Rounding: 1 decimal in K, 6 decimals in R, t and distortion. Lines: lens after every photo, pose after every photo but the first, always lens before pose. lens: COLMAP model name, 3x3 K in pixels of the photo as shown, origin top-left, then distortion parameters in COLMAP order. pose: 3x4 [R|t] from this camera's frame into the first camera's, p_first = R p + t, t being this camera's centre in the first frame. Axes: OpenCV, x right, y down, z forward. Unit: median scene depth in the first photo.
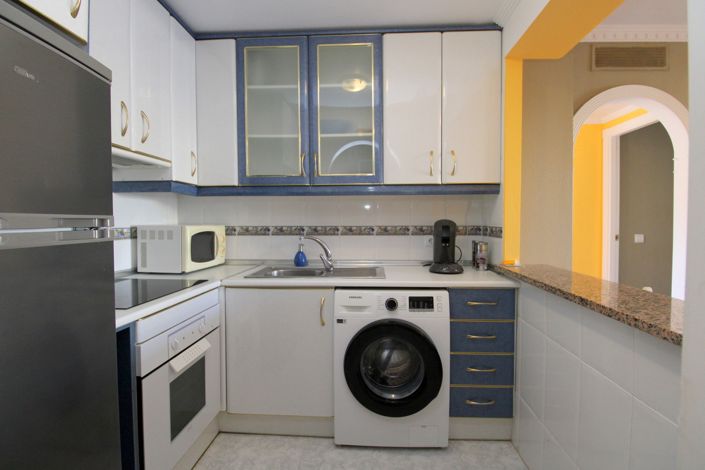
lens RADIAL K [[328.2, 0, 356.1], [0, 328.2, 228.6], [0, 0, 1]] dist [0.000024, -0.013275]
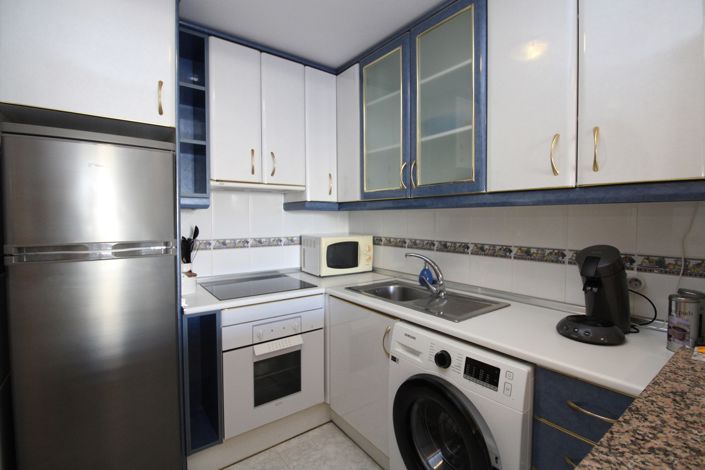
lens RADIAL K [[328.2, 0, 356.1], [0, 328.2, 228.6], [0, 0, 1]] dist [0.000024, -0.013275]
pose [[0.643756, 0.028344, -0.764706, 0.458346], [-0.018785, 0.999598, 0.021237, -0.065228], [0.765000, 0.000694, 0.644029, 0.314607]]
